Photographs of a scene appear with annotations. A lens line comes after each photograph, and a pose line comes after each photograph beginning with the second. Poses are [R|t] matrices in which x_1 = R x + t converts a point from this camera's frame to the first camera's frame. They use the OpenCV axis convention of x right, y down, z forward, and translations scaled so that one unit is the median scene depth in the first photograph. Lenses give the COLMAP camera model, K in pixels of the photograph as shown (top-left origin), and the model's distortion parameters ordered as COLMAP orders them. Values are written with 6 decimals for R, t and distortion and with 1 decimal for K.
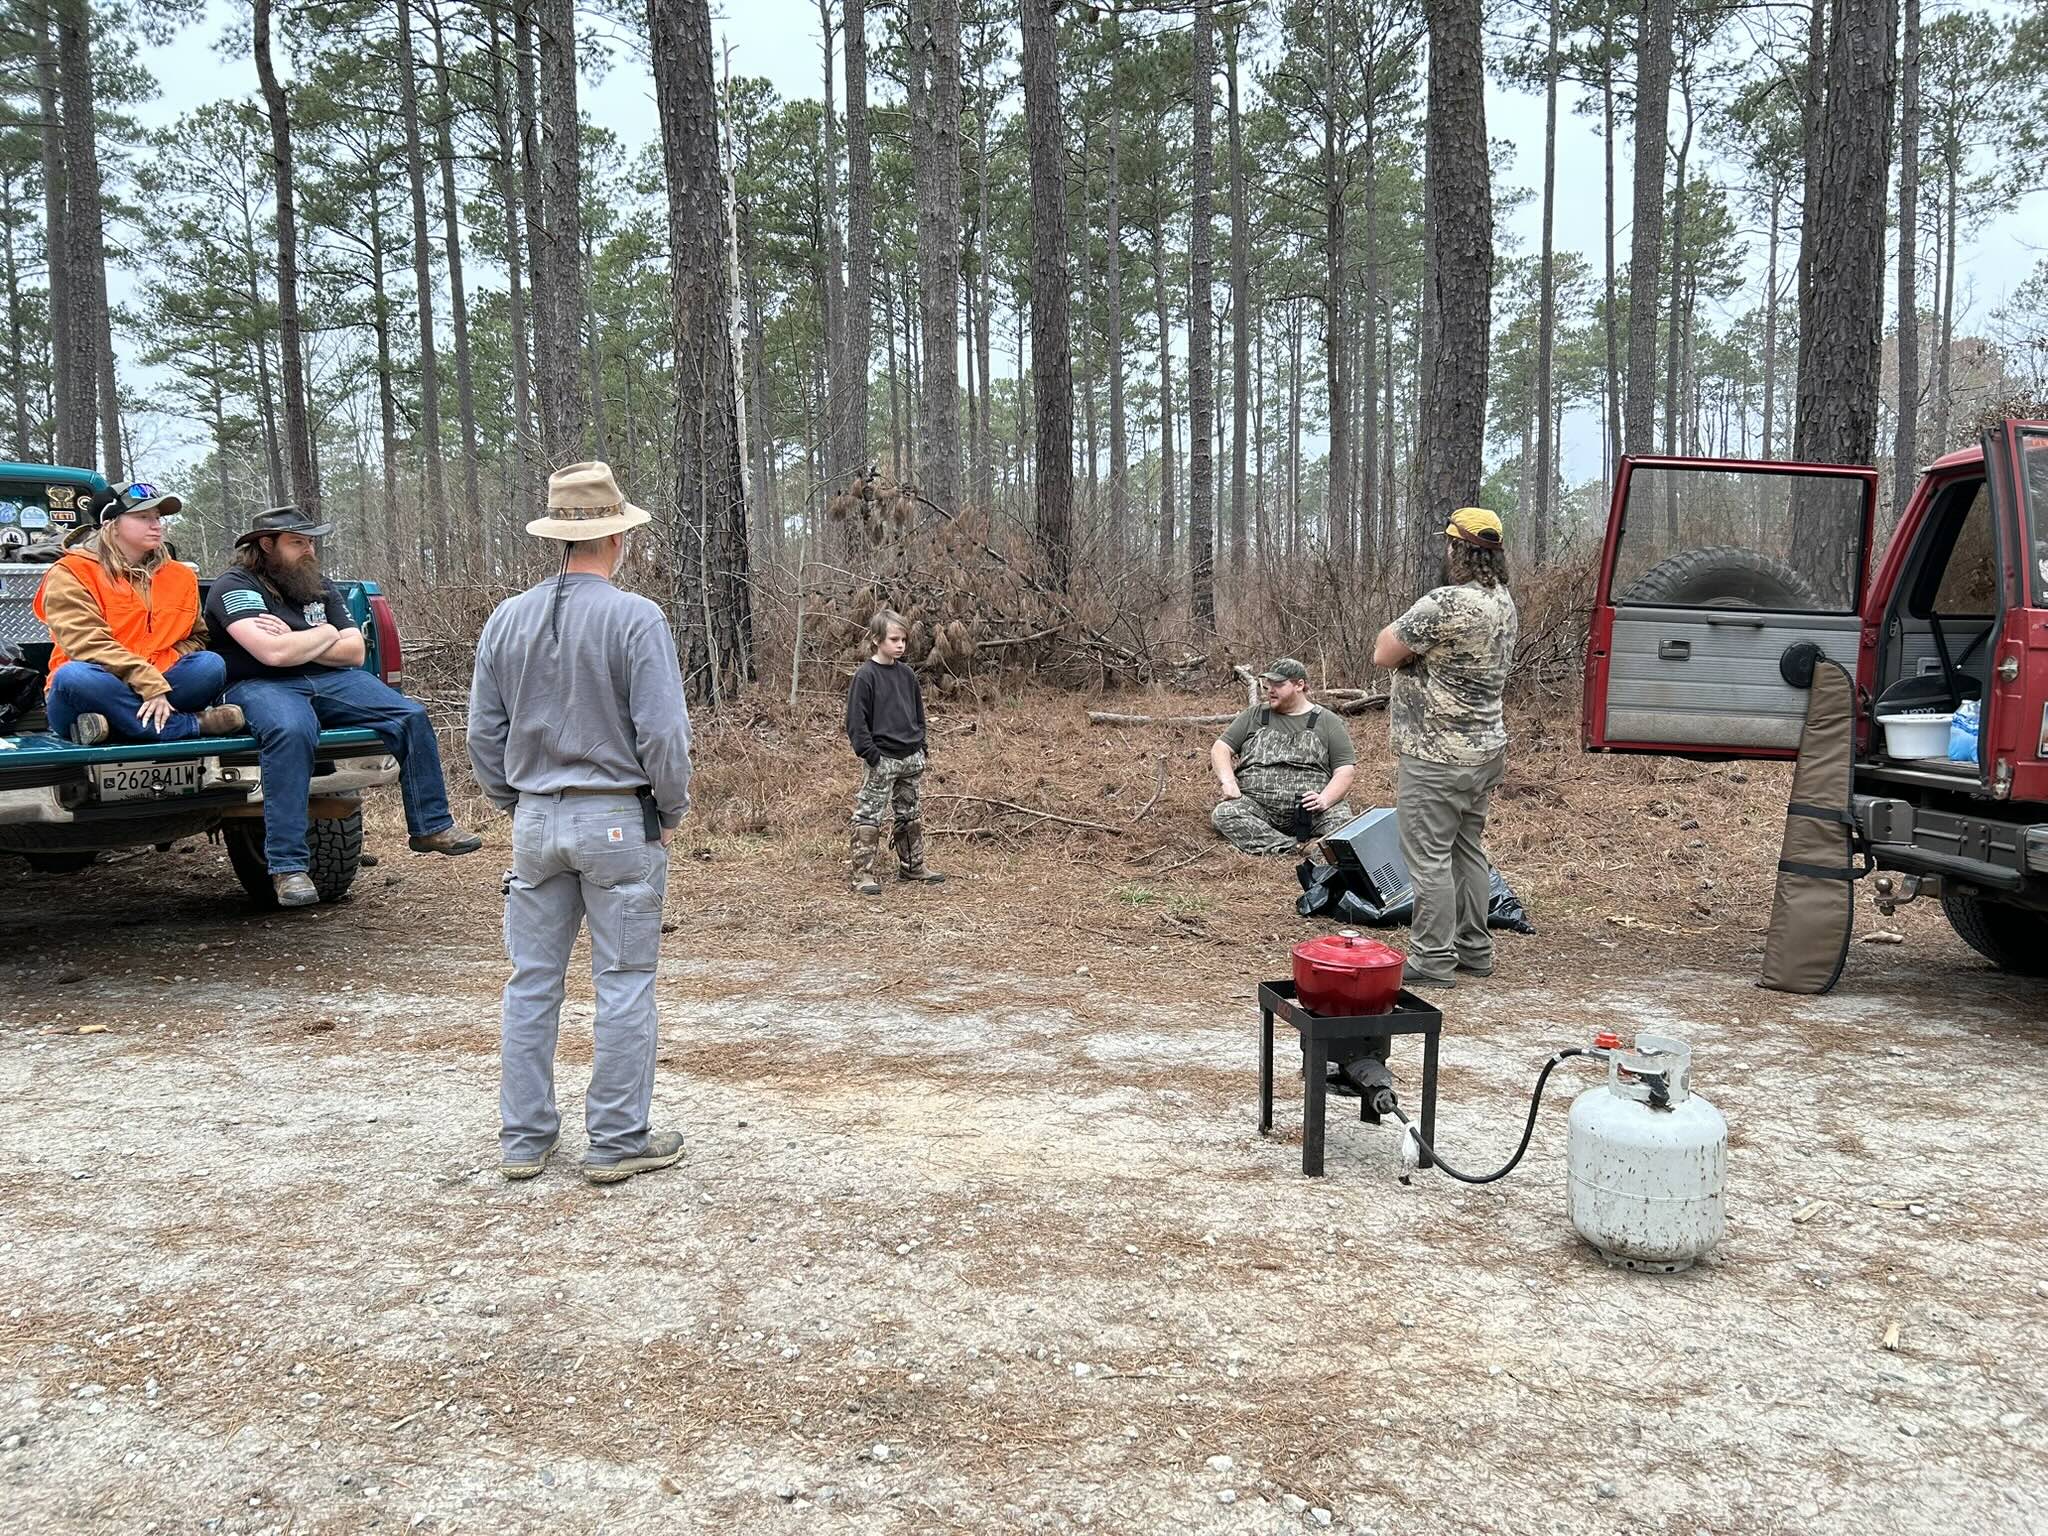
lens RADIAL K [[1534.1, 0, 1032.0], [0, 1534.1, 754.9], [0, 0, 1]] dist [0.042523, -0.041777]
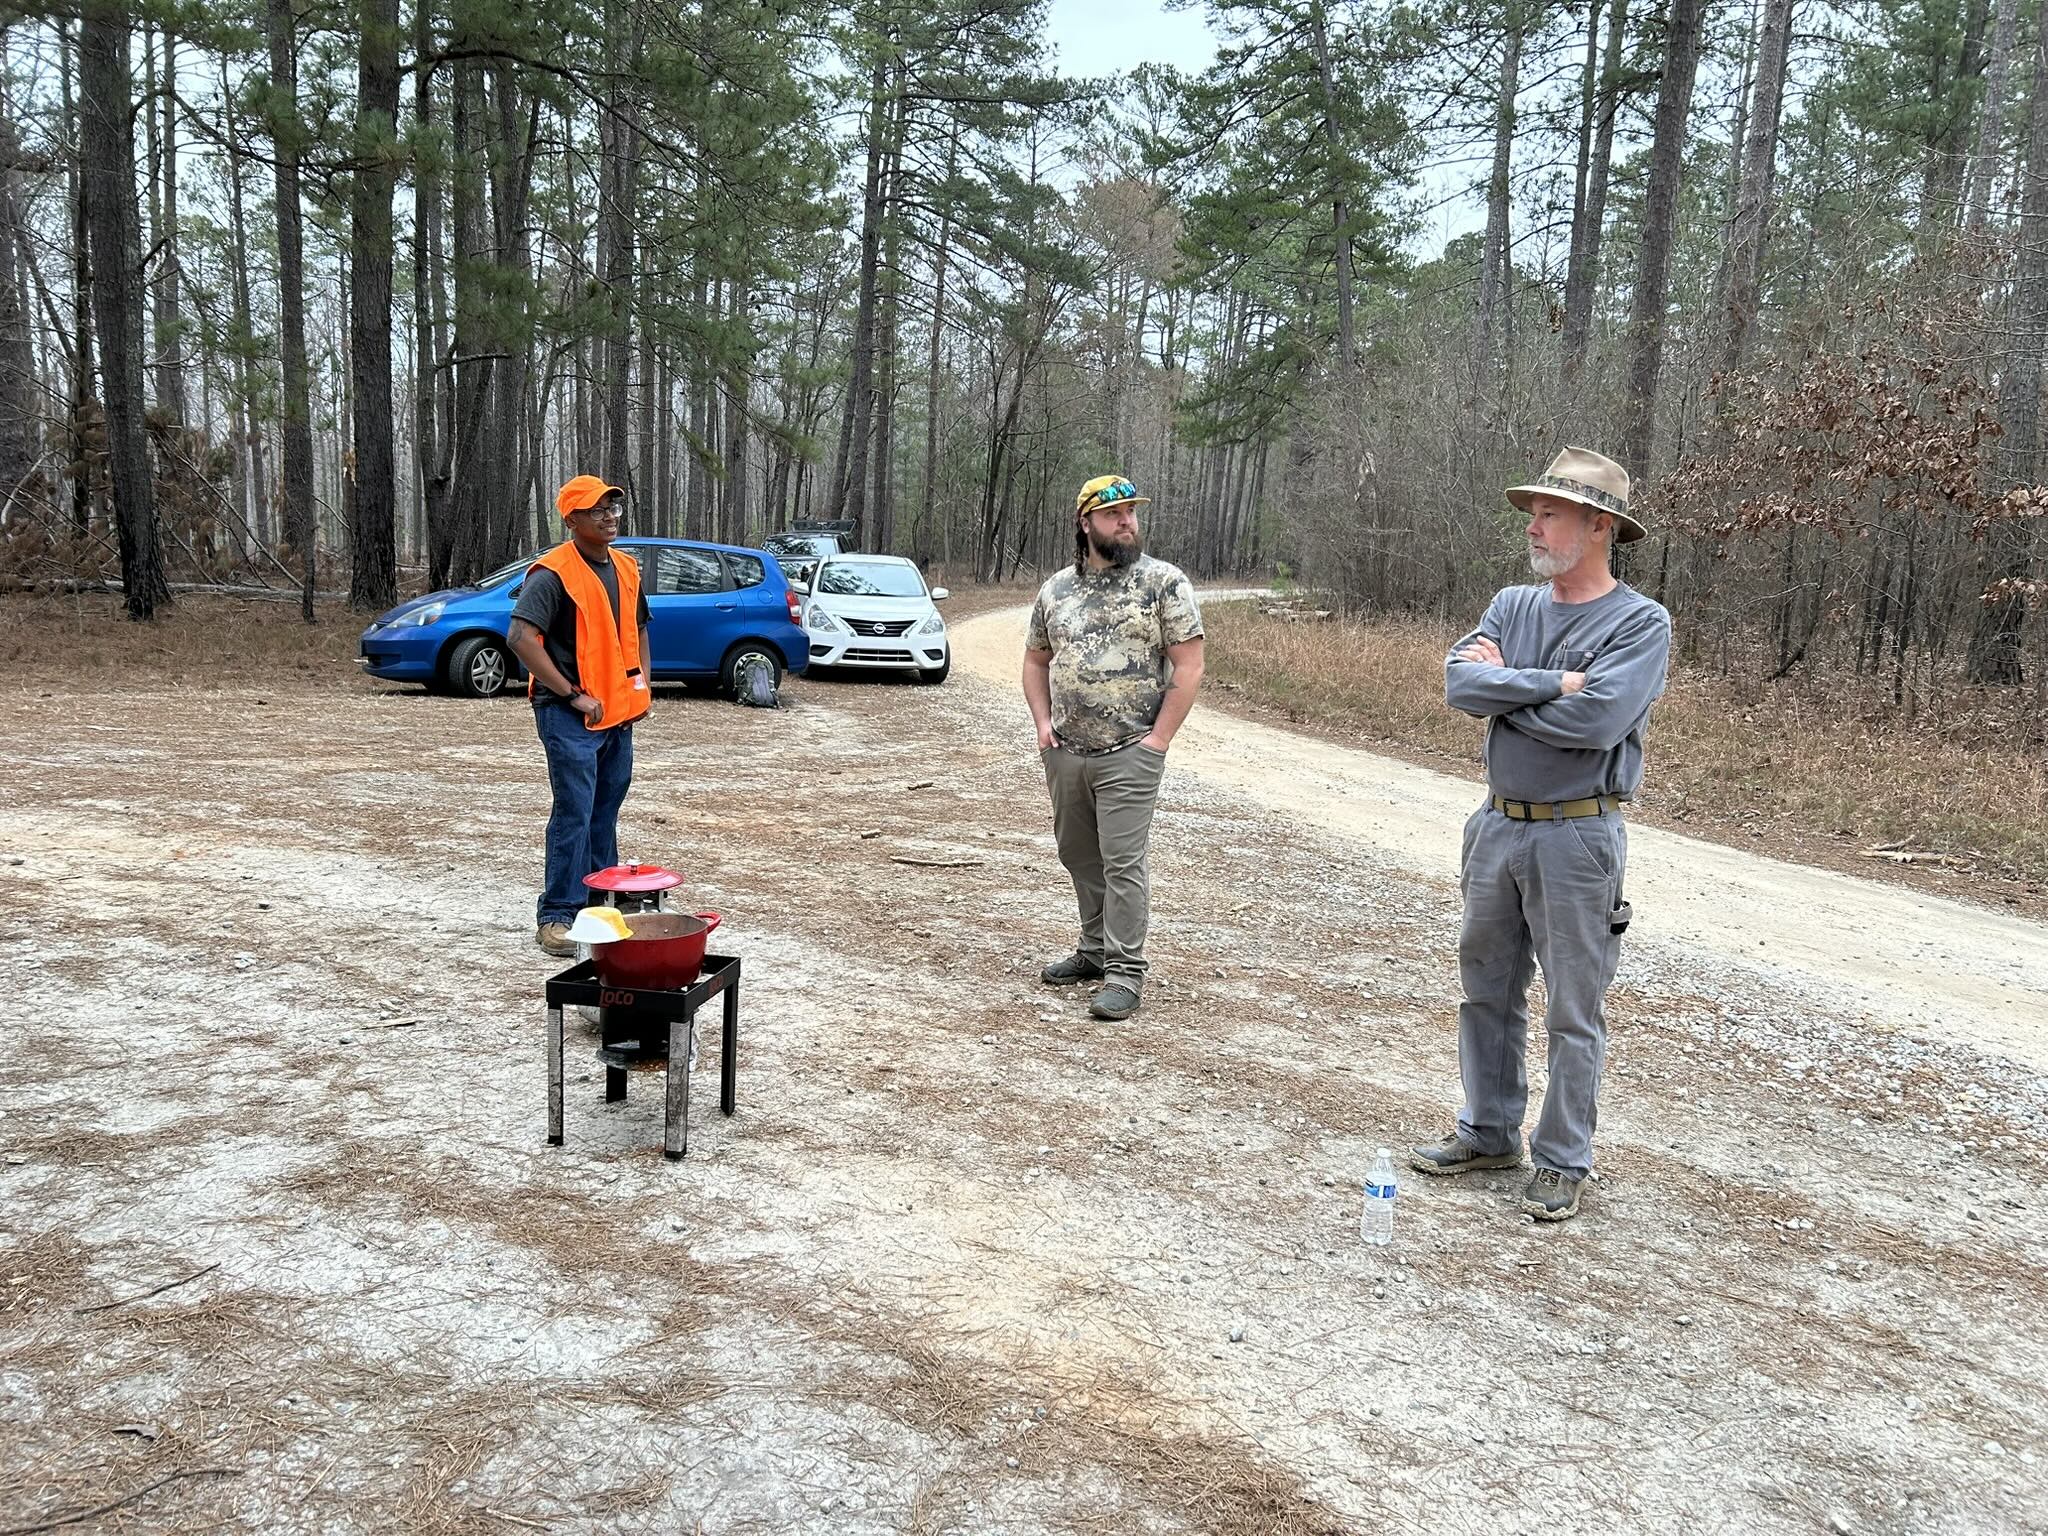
lens RADIAL K [[1534.1, 0, 1019.8], [0, 1534.1, 784.6], [0, 0, 1]] dist [0.042523, -0.041777]
pose [[-0.900360, -0.096607, 0.424286, -0.287398], [0.029352, 0.959340, 0.280723, -0.153346], [-0.434154, 0.265205, -0.860916, 1.223301]]
